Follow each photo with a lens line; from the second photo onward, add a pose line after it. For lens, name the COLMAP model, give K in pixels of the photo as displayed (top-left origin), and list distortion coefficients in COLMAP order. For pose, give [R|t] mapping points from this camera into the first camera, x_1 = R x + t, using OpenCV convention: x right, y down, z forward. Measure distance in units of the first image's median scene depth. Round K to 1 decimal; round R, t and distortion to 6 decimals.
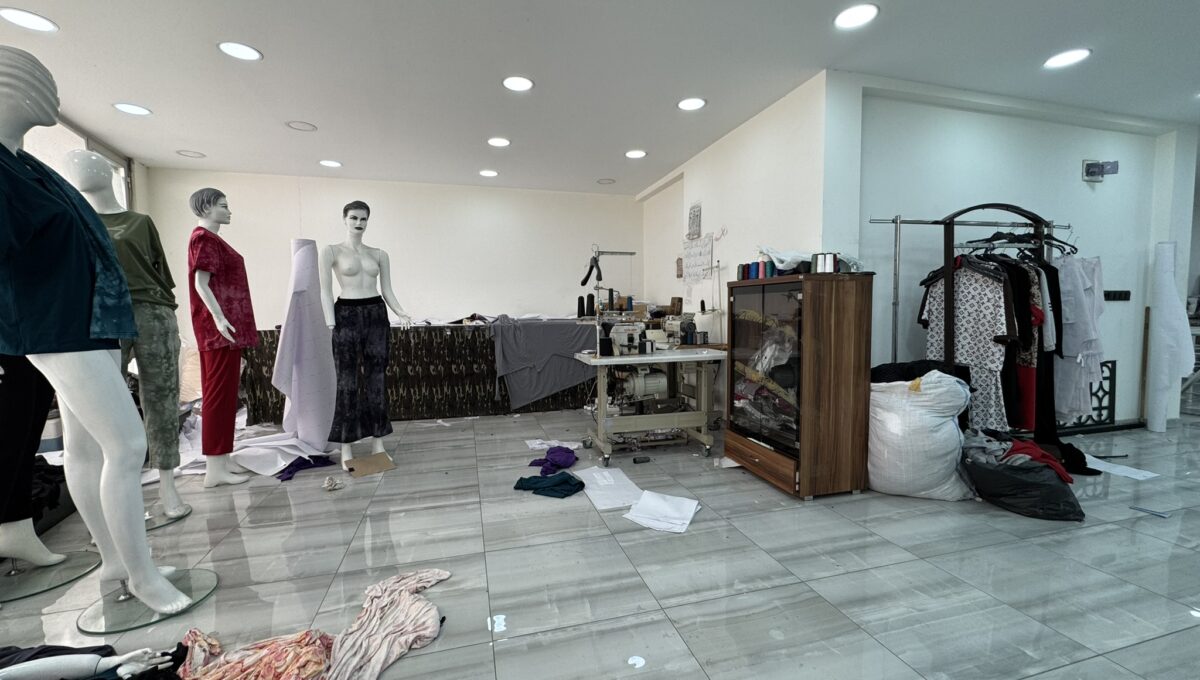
lens RADIAL K [[478.8, 0, 600.0], [0, 478.8, 340.0], [0, 0, 1]] dist [-0.003791, -0.000354]
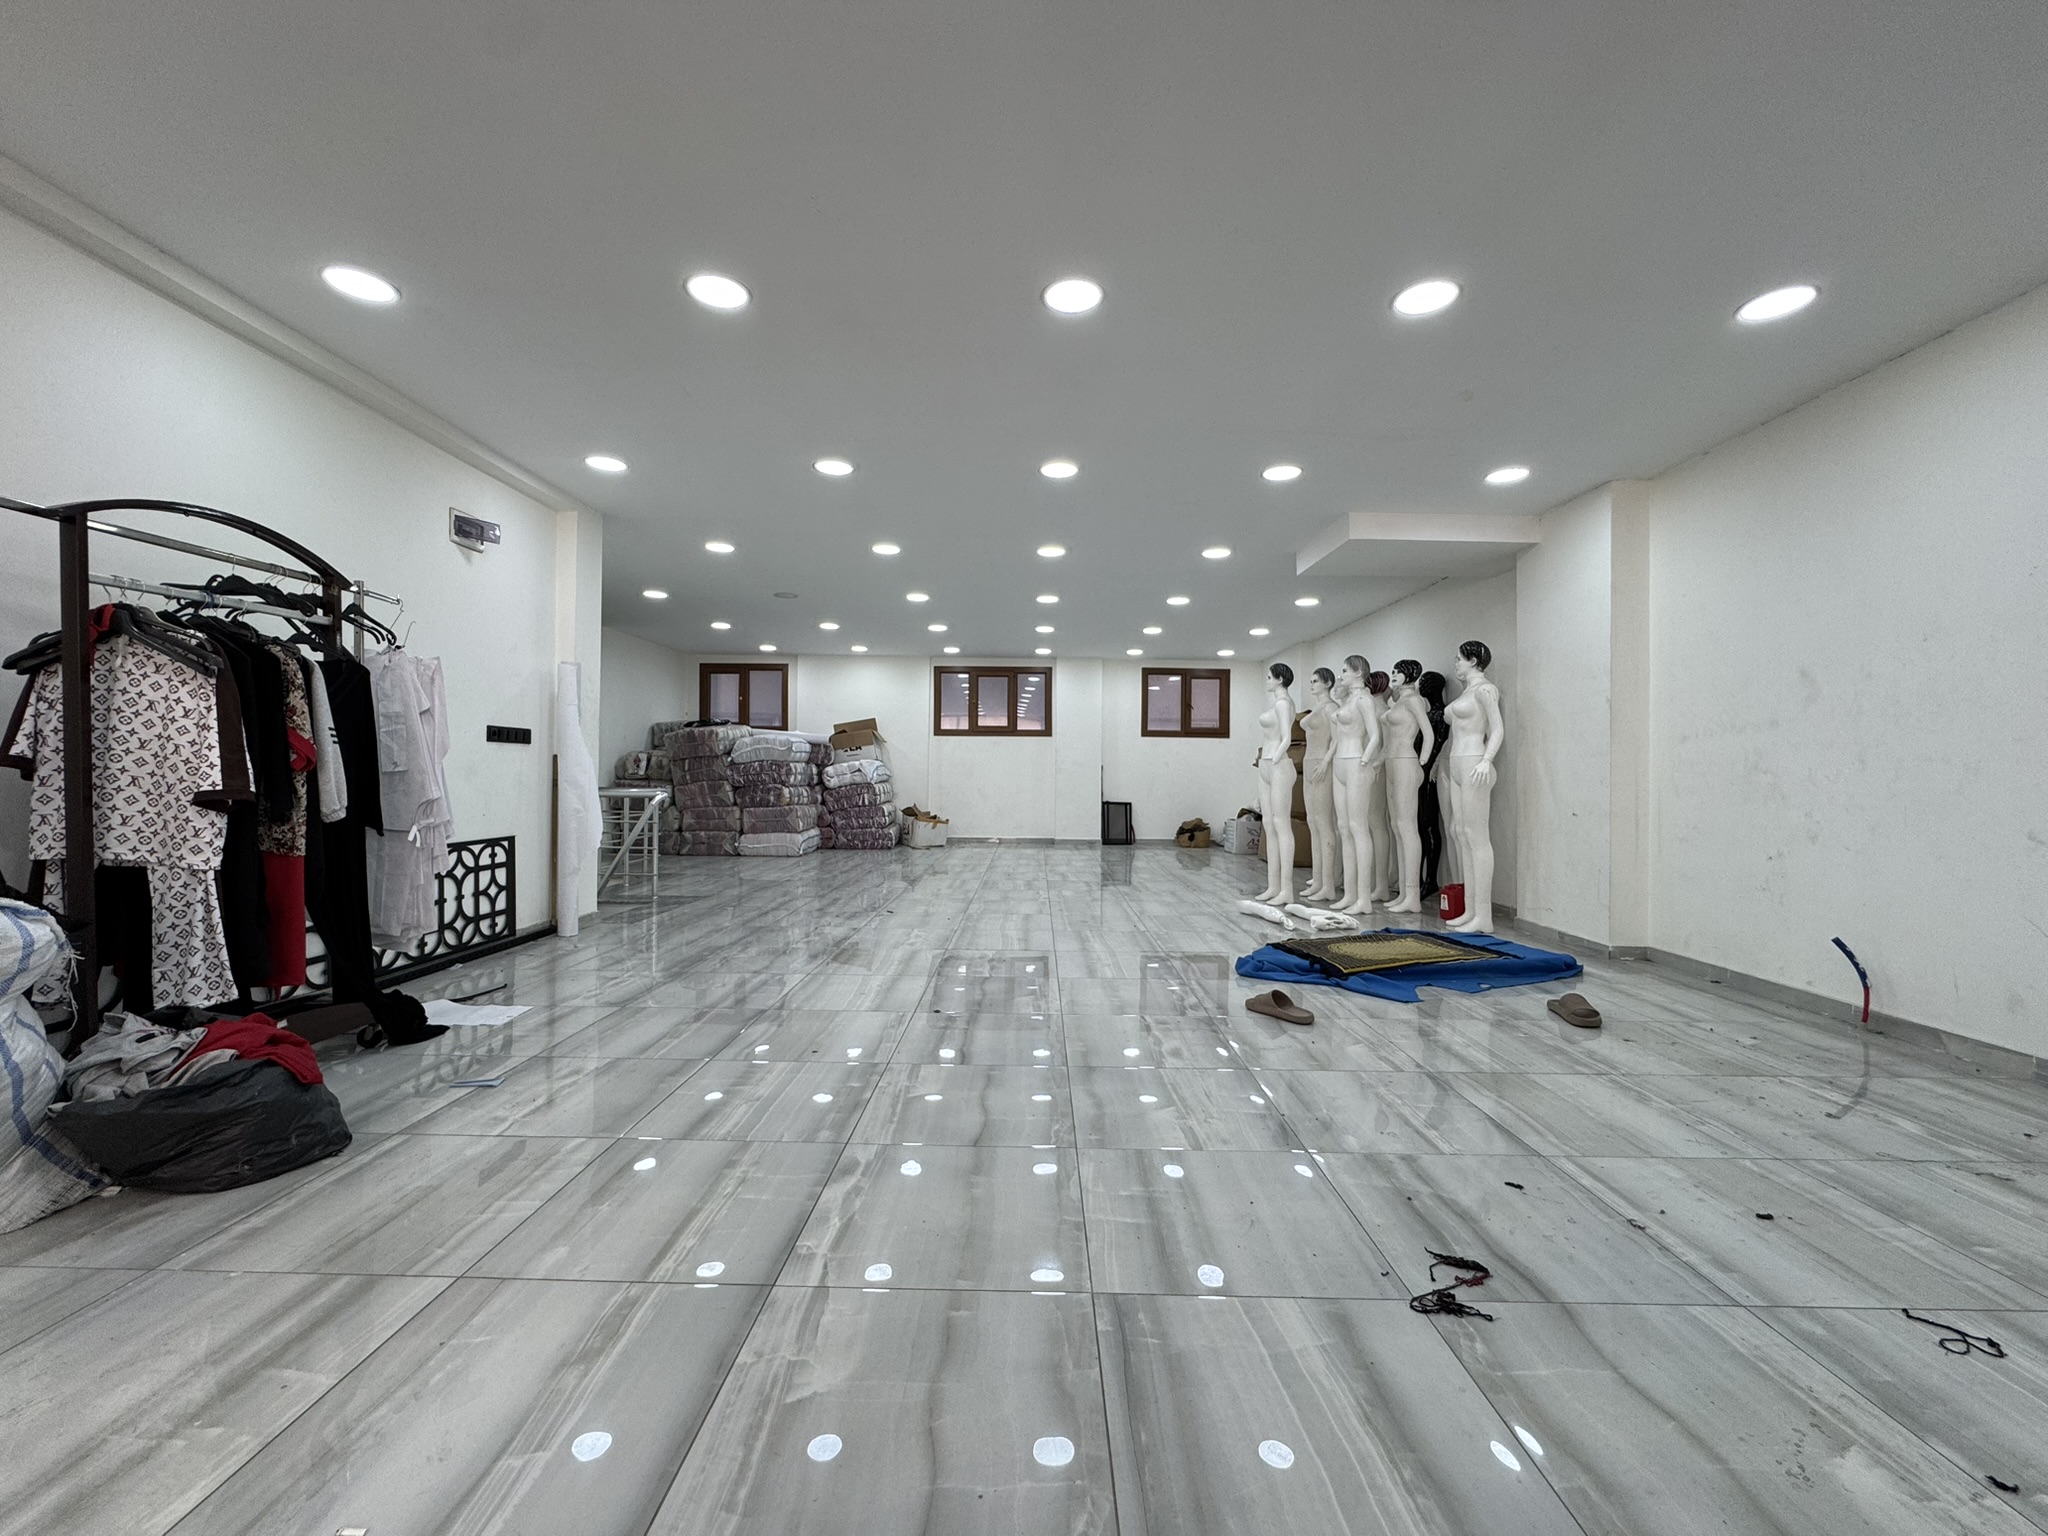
lens RADIAL K [[815.1, 0, 1024.0], [0, 815.1, 768.0], [0, 0, 1]] dist [-0.001027, -0.000090]
pose [[0.282128, 0.020666, 0.959154, 0.295312], [0.046909, 0.998275, -0.035307, 0.030317], [-0.958229, 0.054954, 0.280672, 0.035481]]
